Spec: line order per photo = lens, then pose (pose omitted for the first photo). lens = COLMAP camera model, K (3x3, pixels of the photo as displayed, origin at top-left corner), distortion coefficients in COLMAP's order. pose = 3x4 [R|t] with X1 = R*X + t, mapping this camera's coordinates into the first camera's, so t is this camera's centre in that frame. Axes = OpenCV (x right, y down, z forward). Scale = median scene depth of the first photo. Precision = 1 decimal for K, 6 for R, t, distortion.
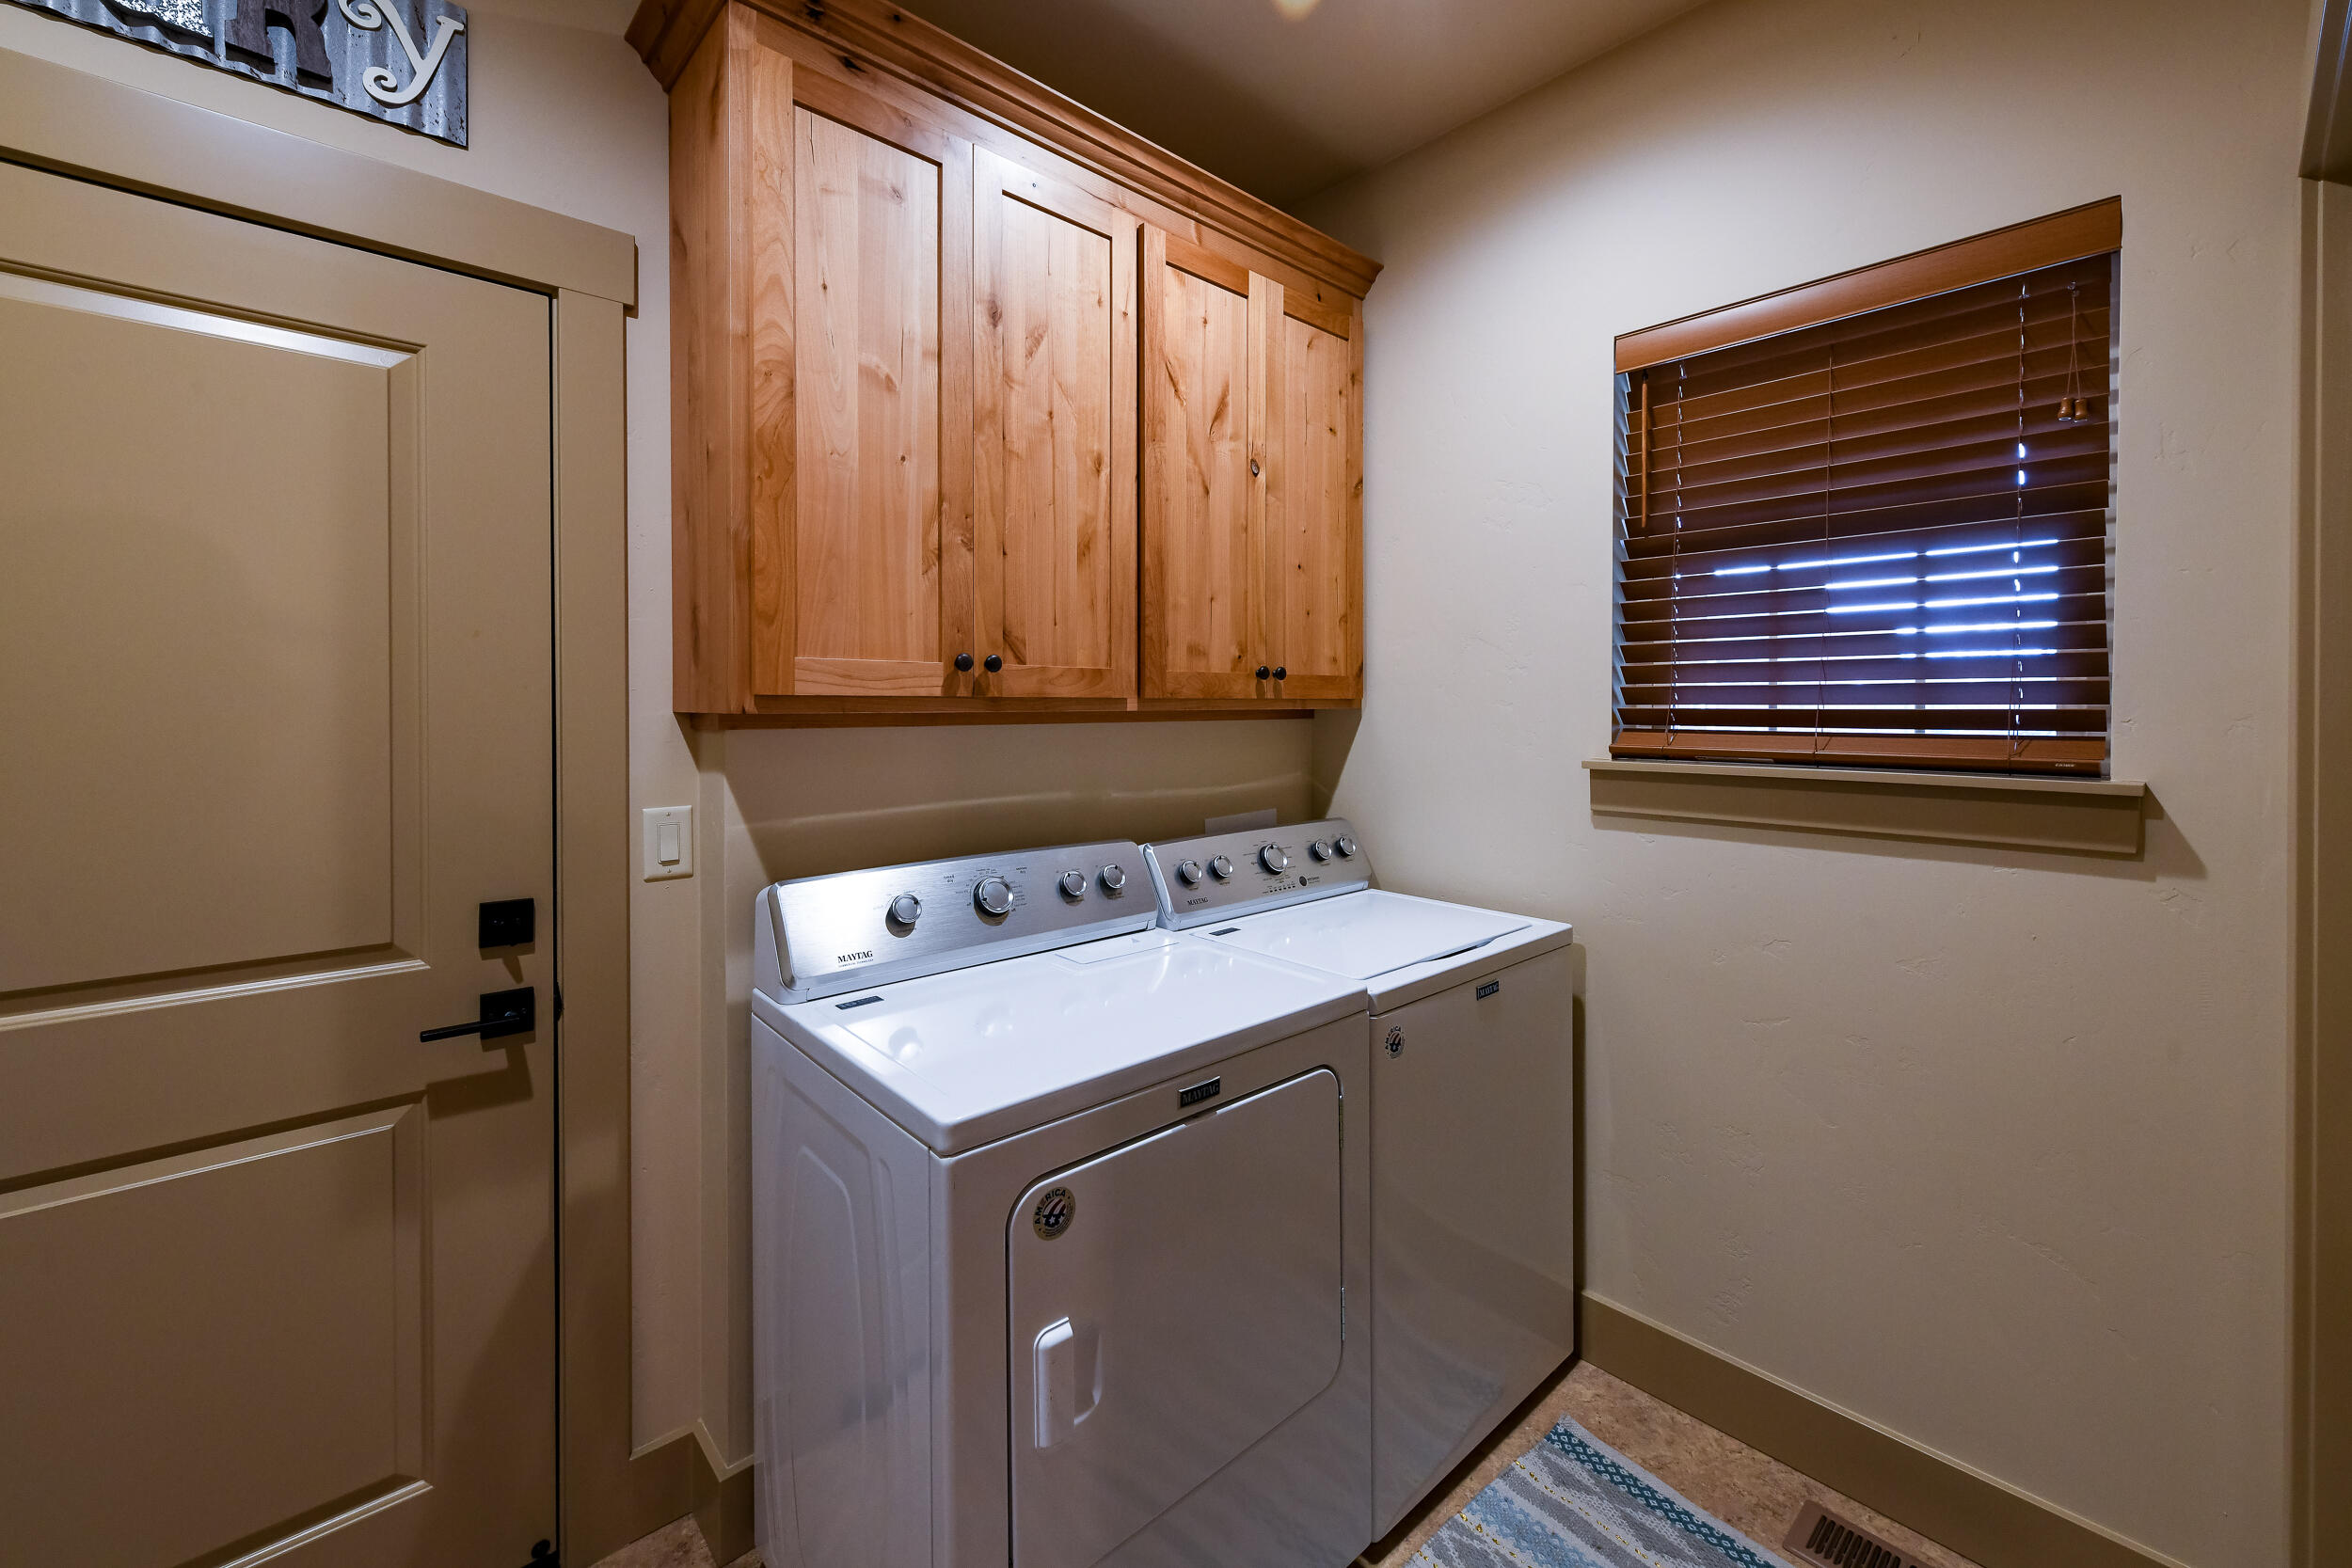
lens RADIAL K [[946.9, 0, 1179.7], [0, 946.9, 738.8], [0, 0, 1]] dist [-0.000189, -0.000057]
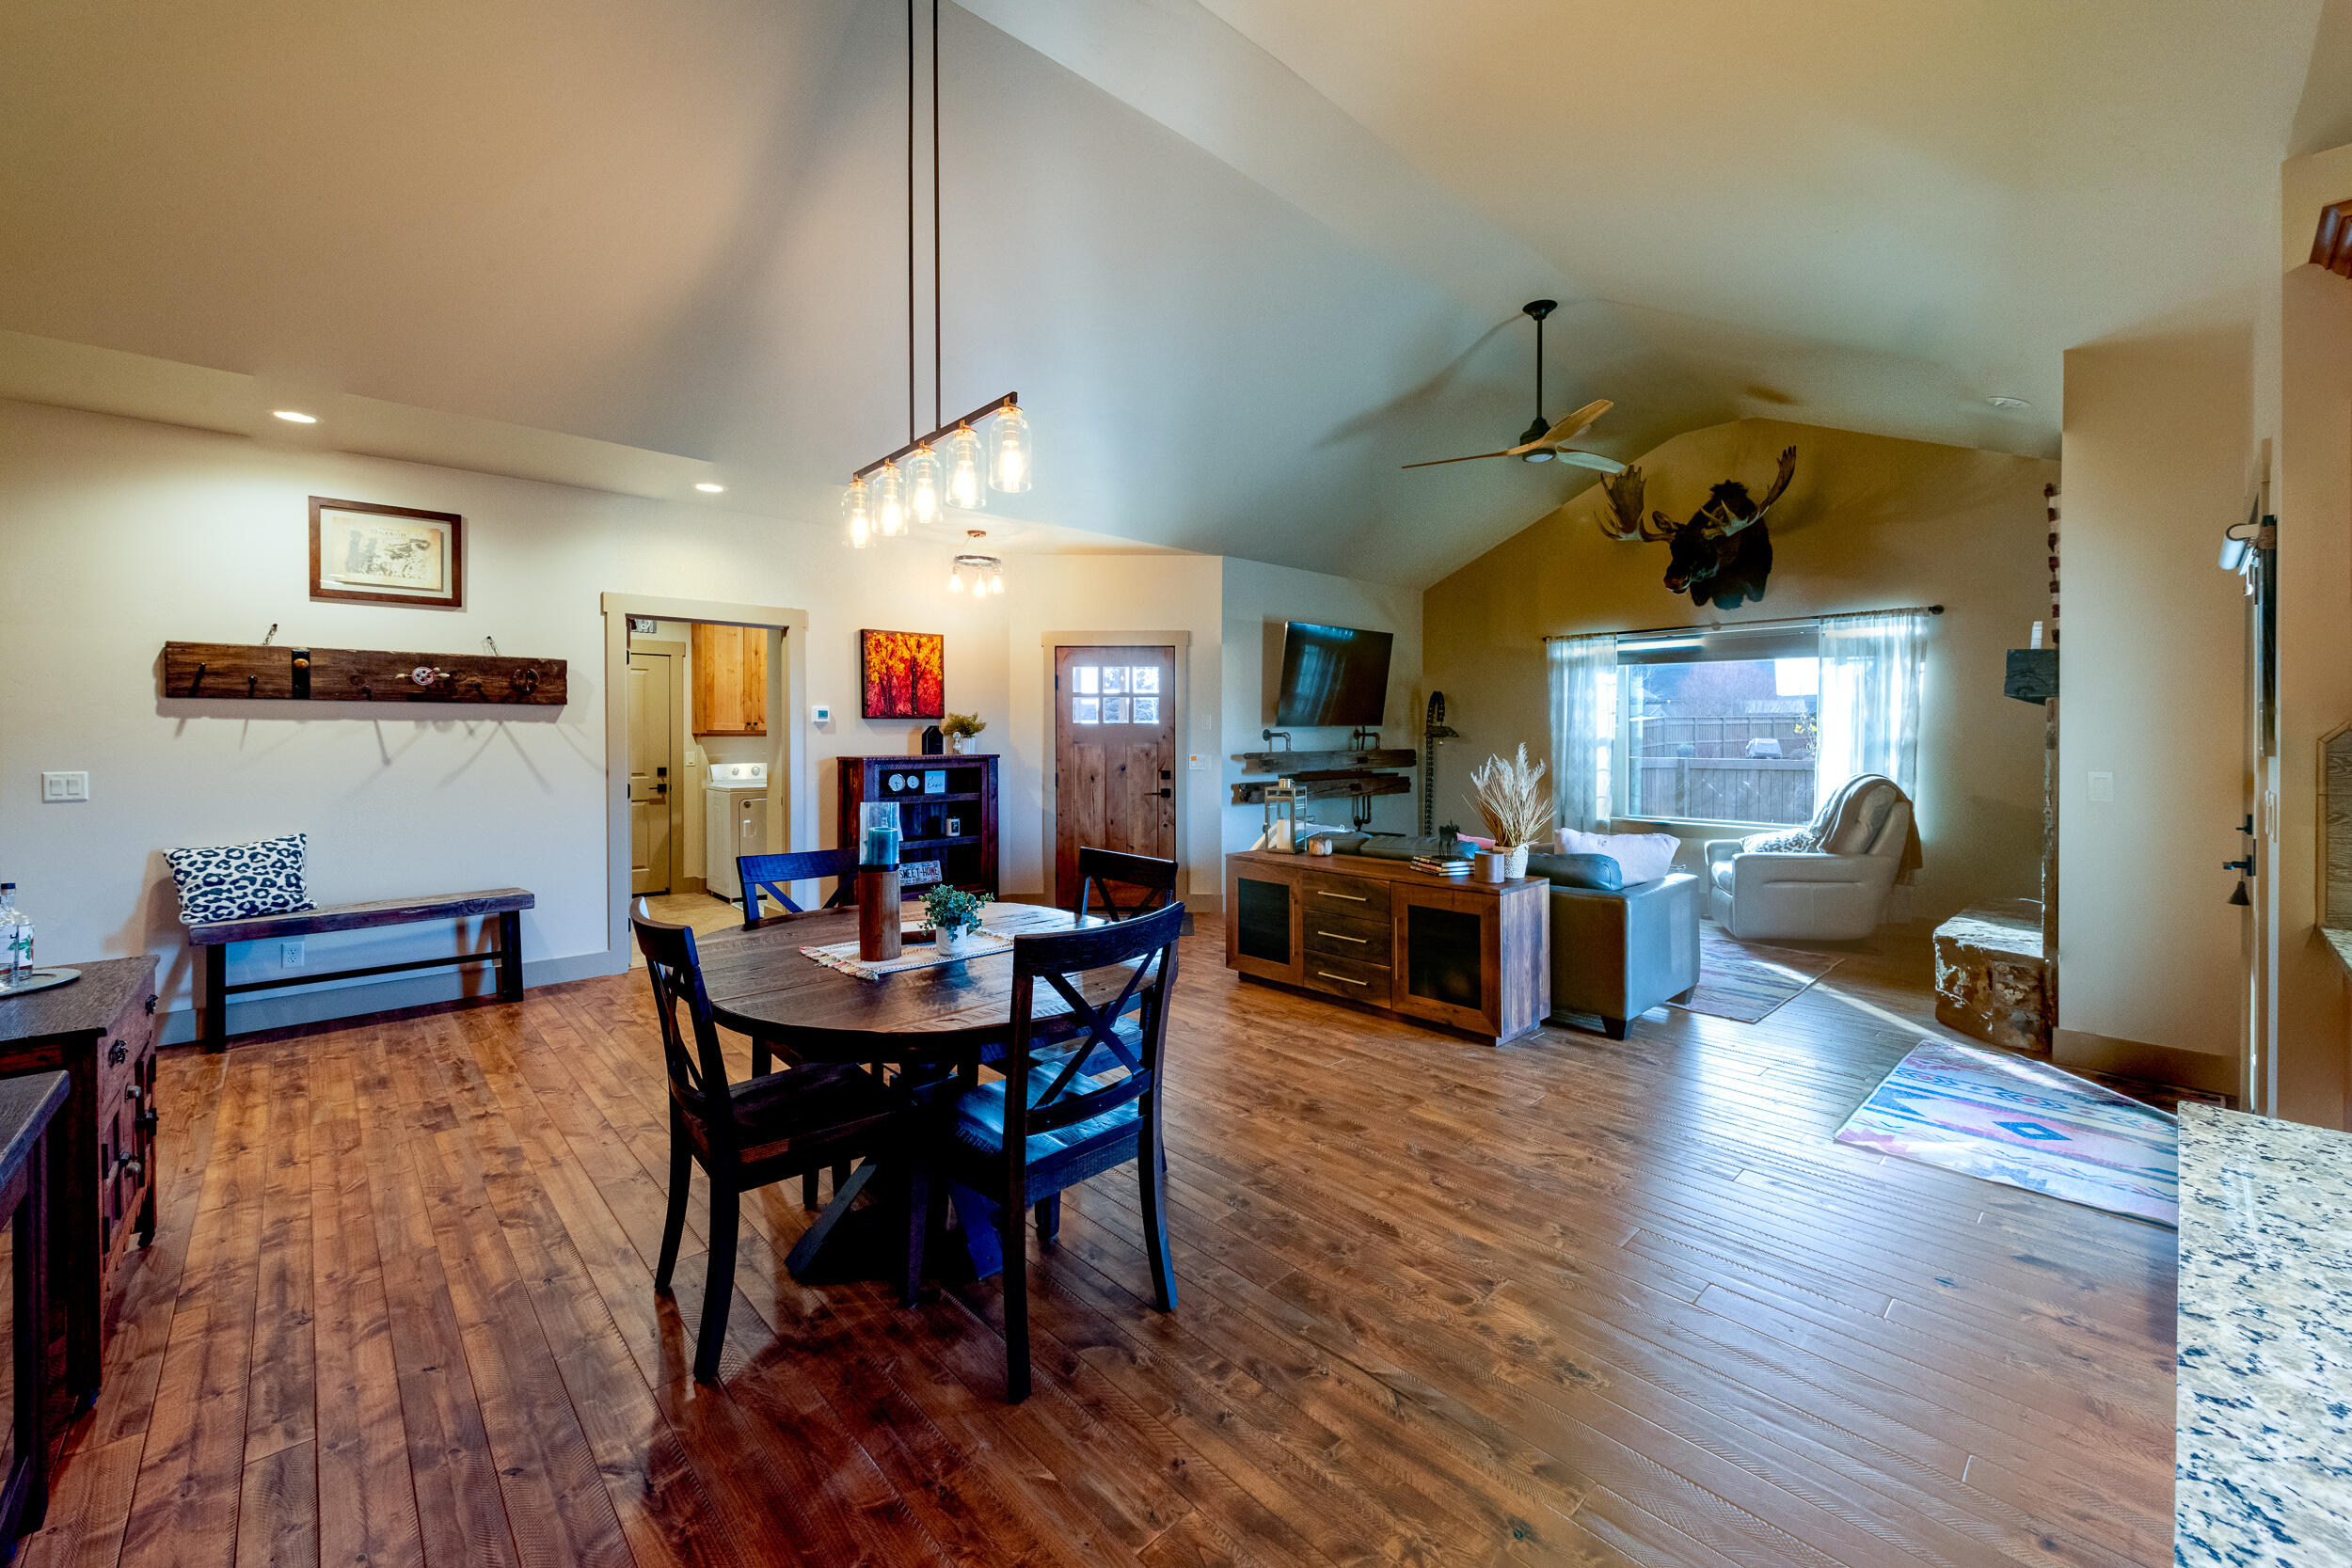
lens RADIAL K [[946.9, 0, 1179.7], [0, 946.9, 738.8], [0, 0, 1]] dist [-0.000189, -0.000057]
pose [[0.999983, -0.002094, 0.005354, 2.256767], [0.002126, 0.999980, -0.006017, 0.042014], [-0.005341, 0.006029, 0.999968, -4.493670]]
